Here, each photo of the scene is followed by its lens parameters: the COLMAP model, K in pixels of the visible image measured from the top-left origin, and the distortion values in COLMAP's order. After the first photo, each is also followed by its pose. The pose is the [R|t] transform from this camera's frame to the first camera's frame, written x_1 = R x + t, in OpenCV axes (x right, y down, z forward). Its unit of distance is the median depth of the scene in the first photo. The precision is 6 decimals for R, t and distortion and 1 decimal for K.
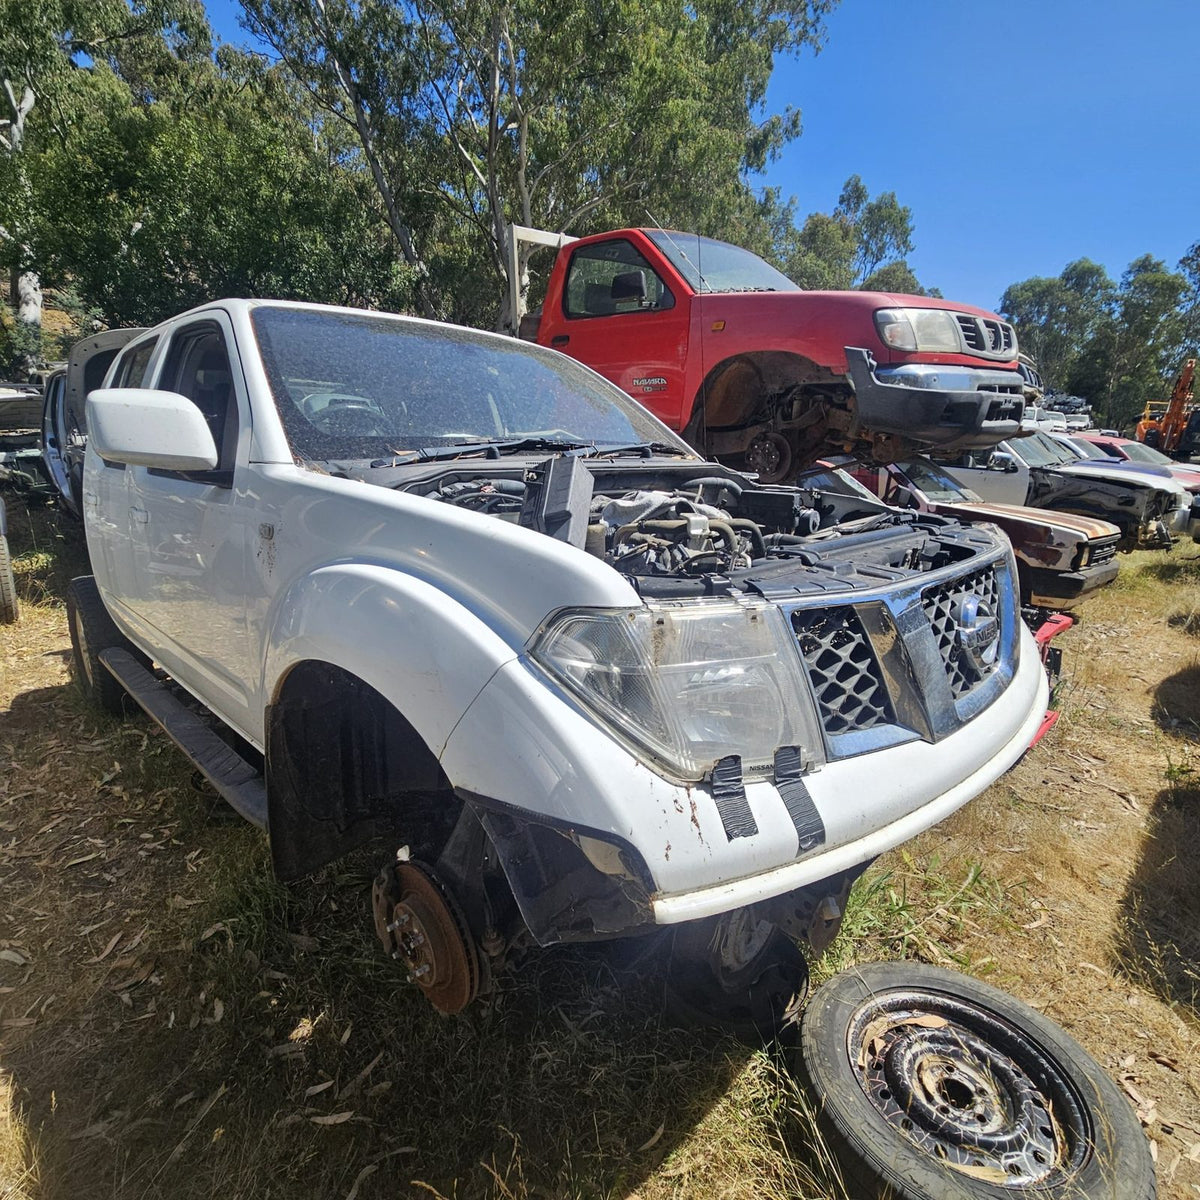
lens RADIAL K [[654.3, 0, 595.5], [0, 654.3, 603.7], [0, 0, 1]] dist [-0.003213, 0.000059]
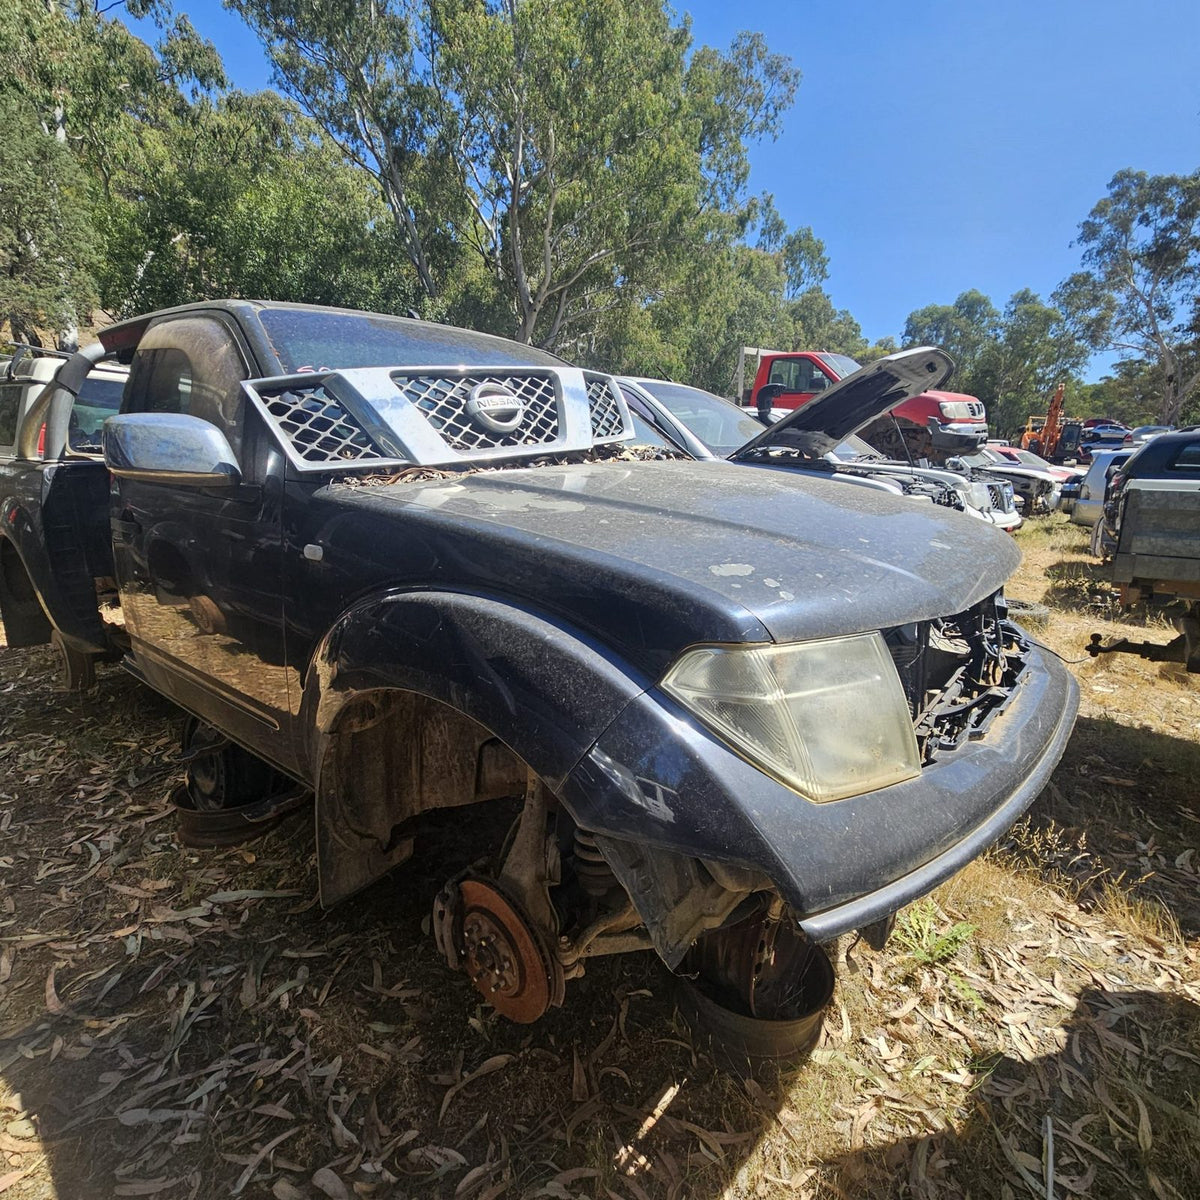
lens RADIAL K [[654.3, 0, 590.7], [0, 654.3, 605.1], [0, 0, 1]] dist [-0.003213, 0.000059]
pose [[0.994072, -0.029246, 0.104716, -0.211242], [0.030444, 0.999488, -0.009861, 0.056800], [-0.104373, 0.012991, 0.994453, -0.241481]]
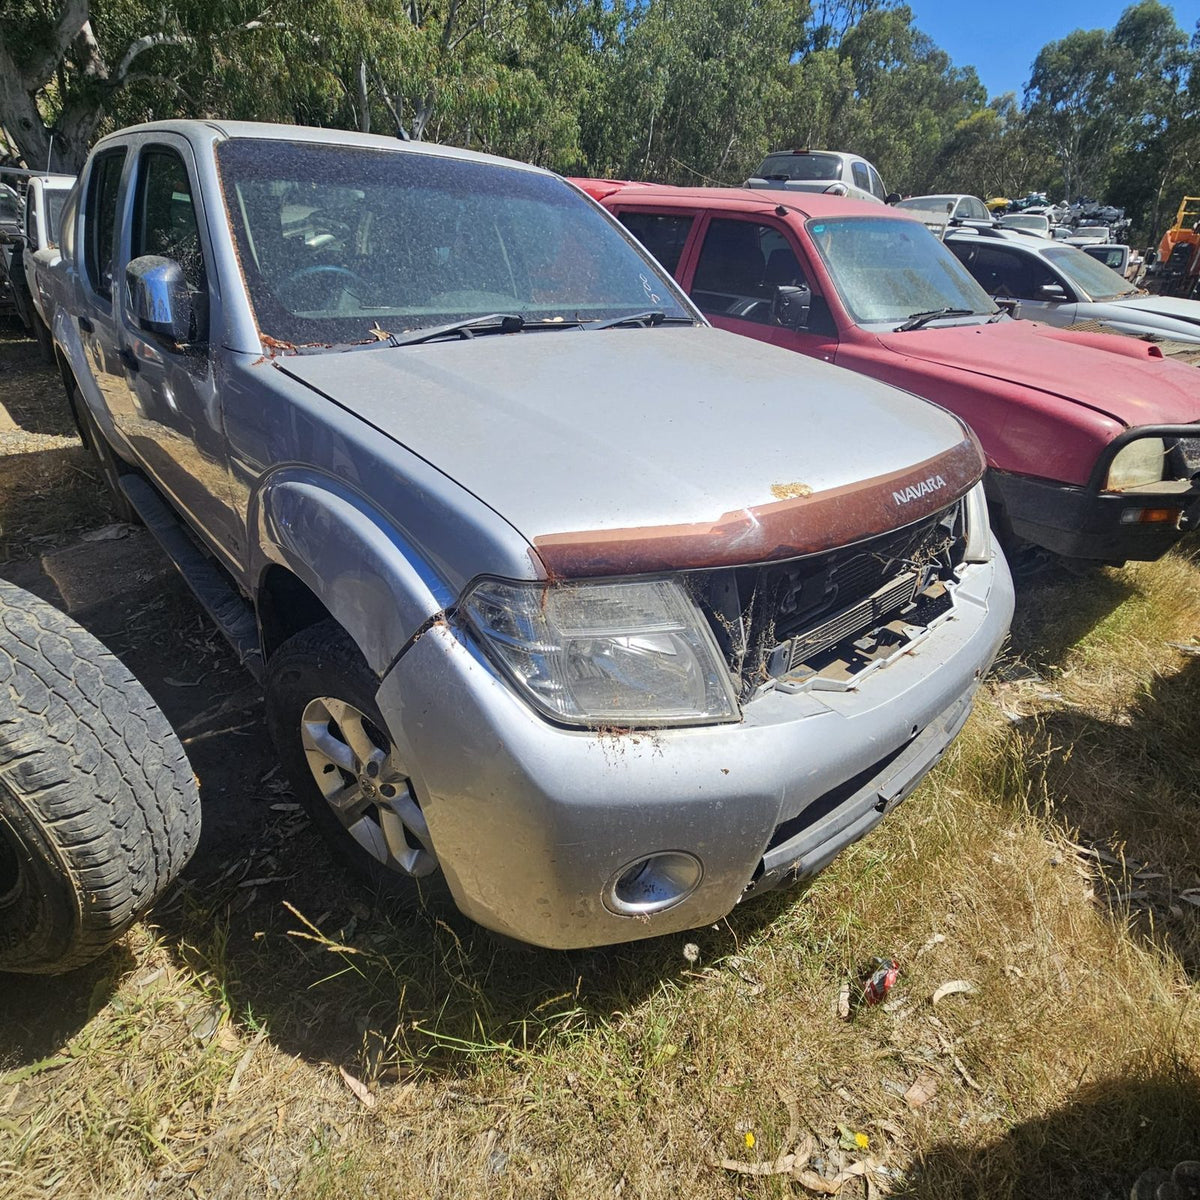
lens RADIAL K [[662.3, 0, 602.7], [0, 662.3, 602.9], [0, 0, 1]] dist [0.011312, -0.006770]
pose [[0.999889, -0.012817, -0.007595, 0.527230], [0.014099, 0.978799, 0.204336, -0.110434], [0.004815, -0.204420, 0.978871, 0.522189]]
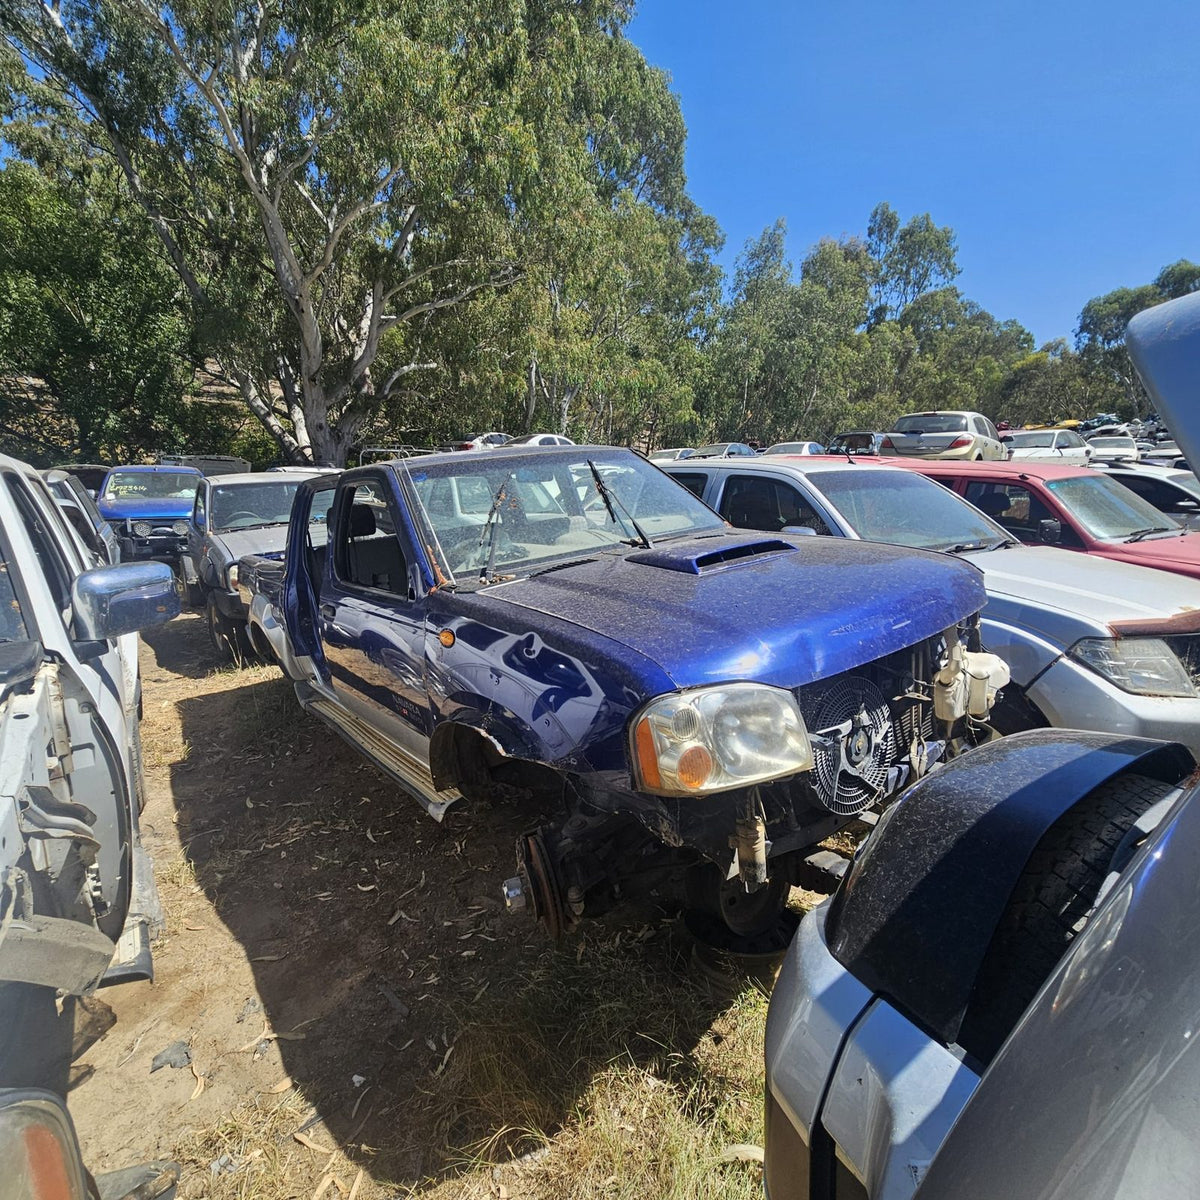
lens RADIAL K [[654.3, 0, 592.4], [0, 654.3, 606.6], [0, 0, 1]] dist [-0.003213, 0.000059]
pose [[0.988433, -0.038918, -0.146582, 0.437857], [0.024745, 0.994947, -0.097305, -0.098044], [0.149628, 0.092553, 0.984401, 0.424744]]
